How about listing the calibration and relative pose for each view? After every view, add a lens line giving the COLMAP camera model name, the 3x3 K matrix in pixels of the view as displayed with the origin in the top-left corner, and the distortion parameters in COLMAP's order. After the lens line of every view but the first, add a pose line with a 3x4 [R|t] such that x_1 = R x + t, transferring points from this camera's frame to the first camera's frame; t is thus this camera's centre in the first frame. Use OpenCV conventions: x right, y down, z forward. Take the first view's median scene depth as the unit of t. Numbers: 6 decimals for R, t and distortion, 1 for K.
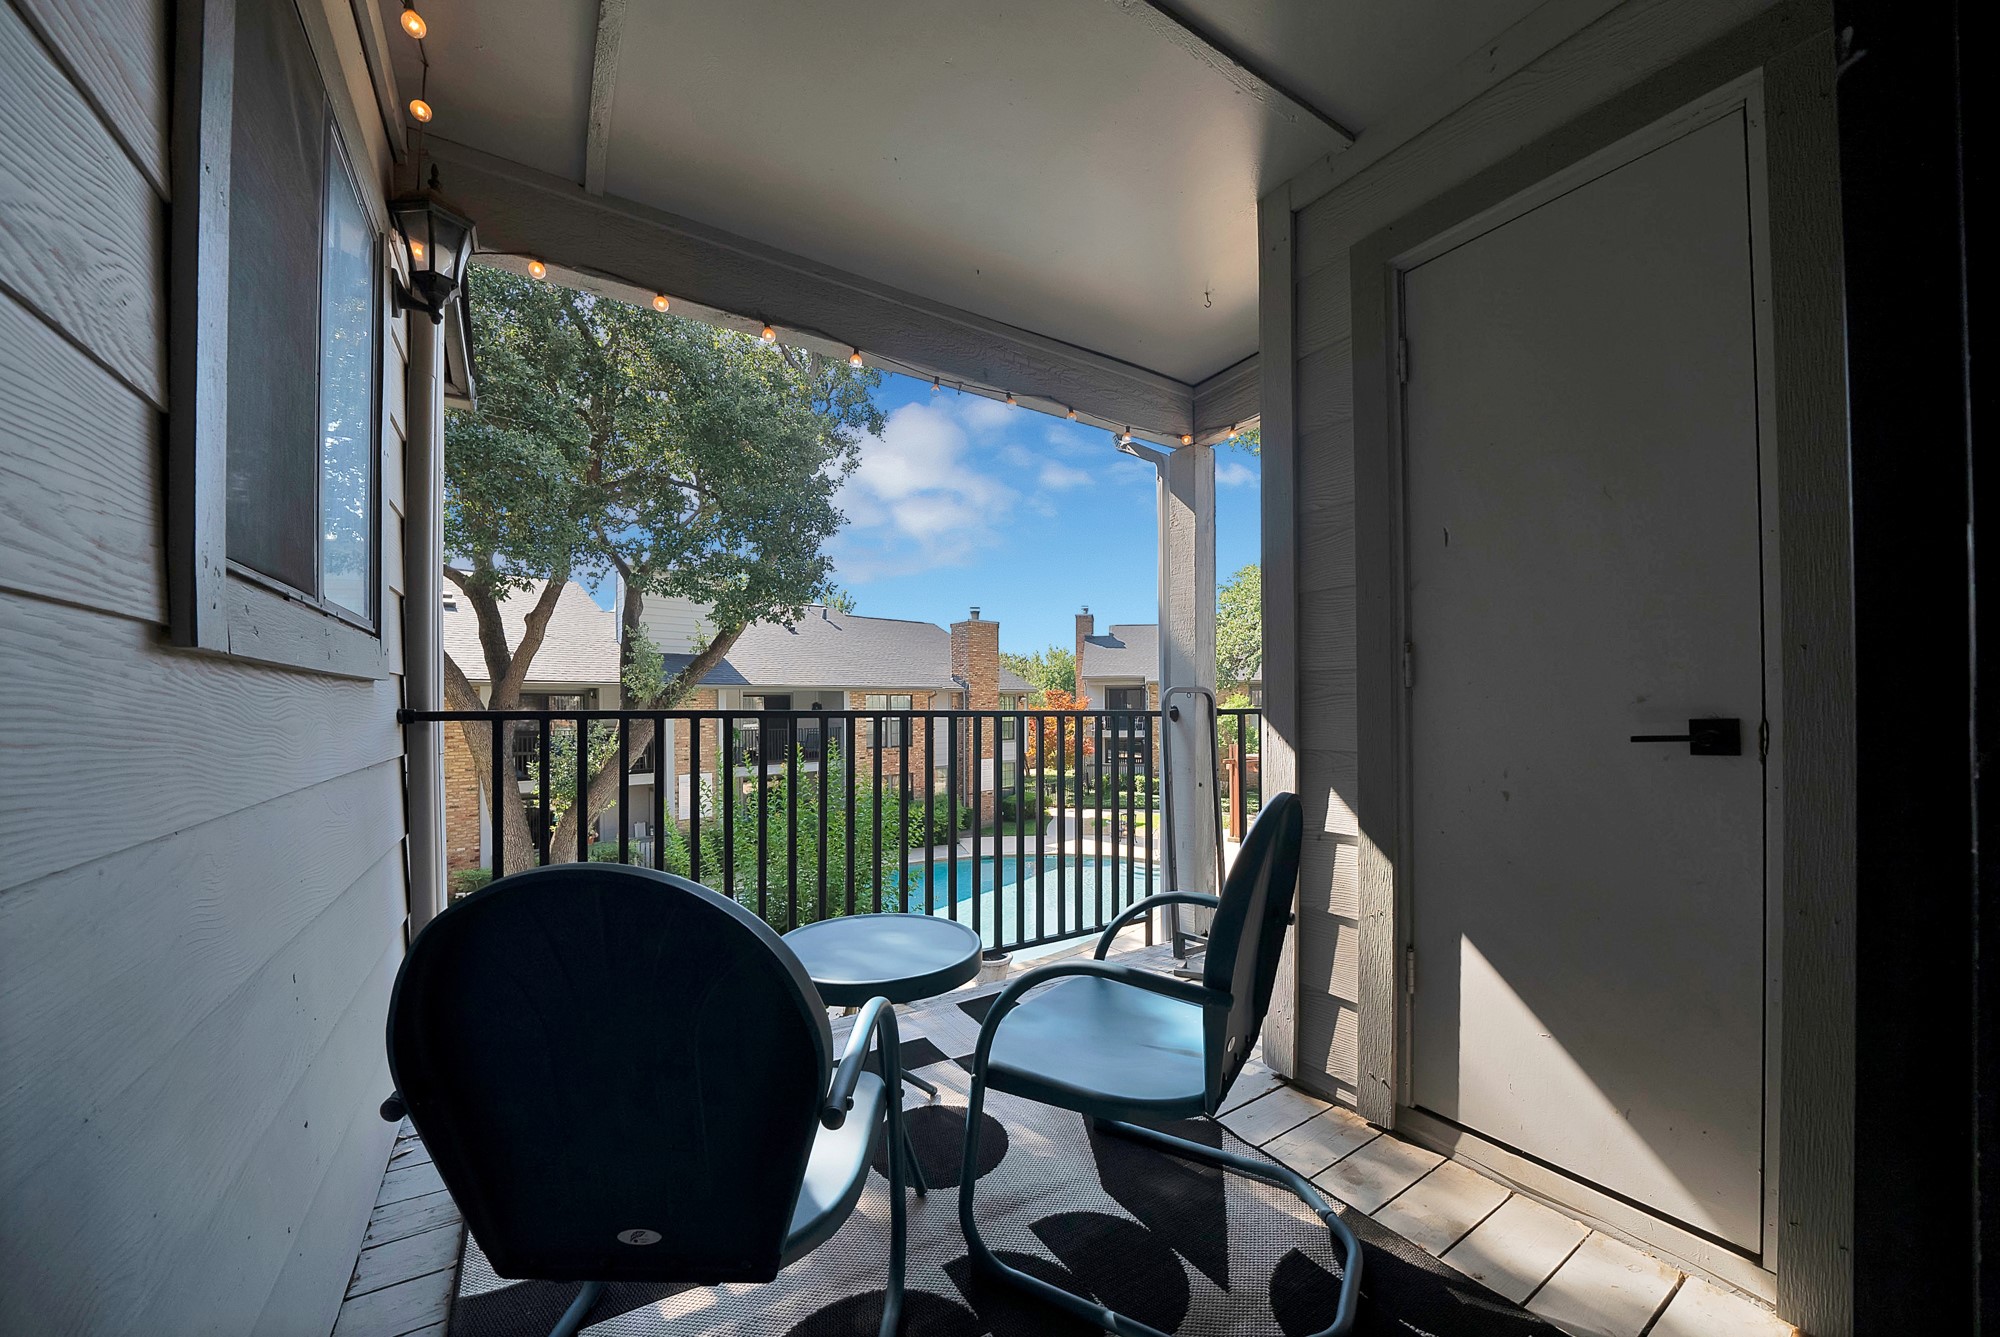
lens RADIAL K [[693.1, 0, 1008.9], [0, 693.1, 707.4], [0, 0, 1]] dist [-0.018143, 0.000143]
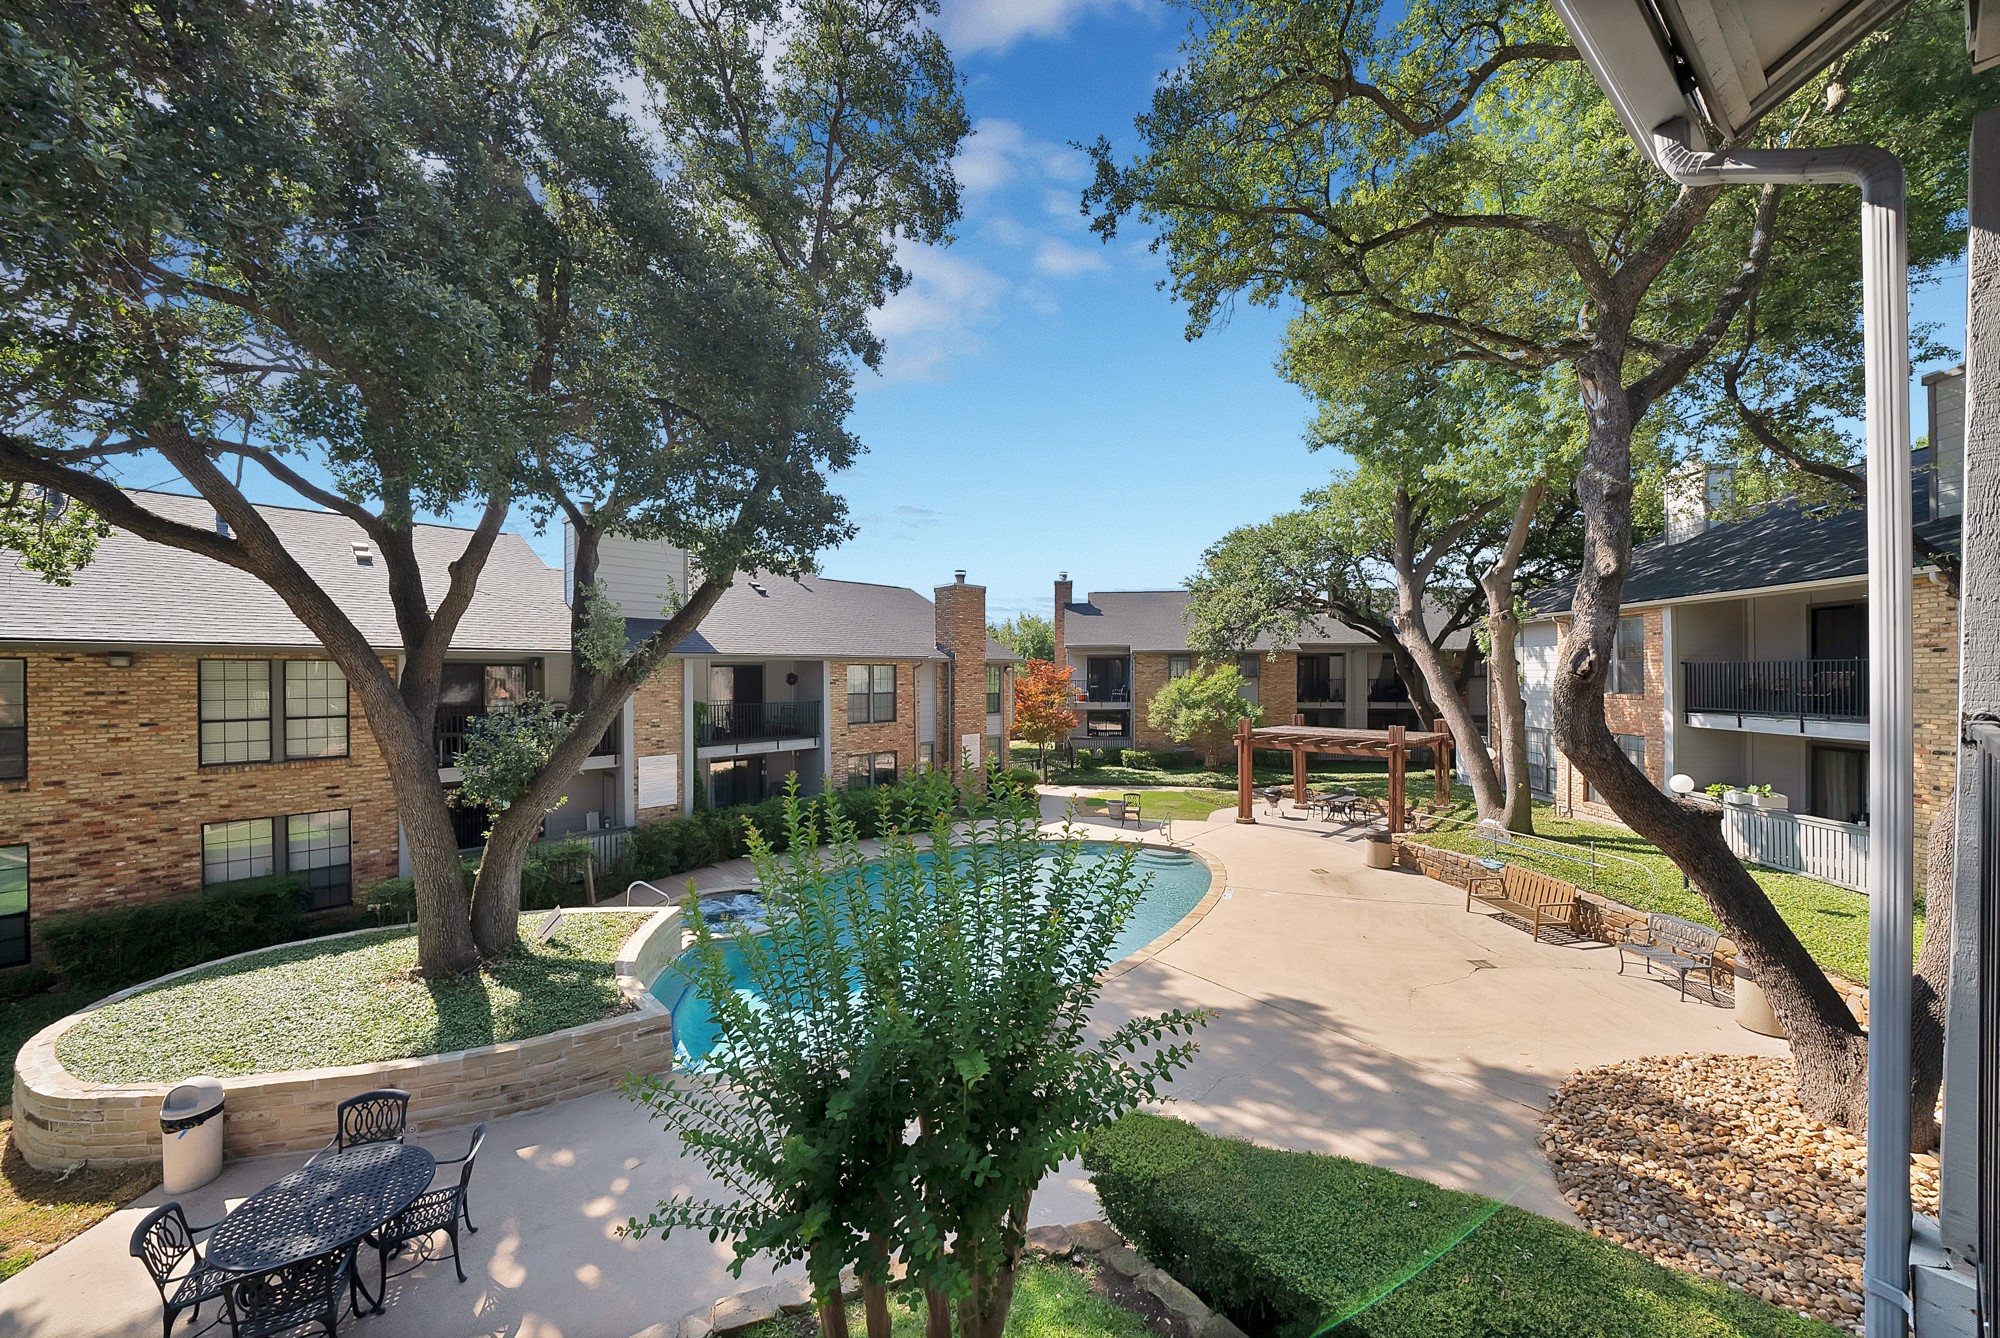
lens RADIAL K [[706.0, 0, 995.9], [0, 706.0, 678.6], [0, 0, 1]] dist [-0.009495, -0.000023]
pose [[0.999399, 0.001549, 0.034630, -0.113290], [-0.001624, 0.999996, 0.002135, -0.006992], [-0.034626, -0.002190, 0.999398, 0.184656]]
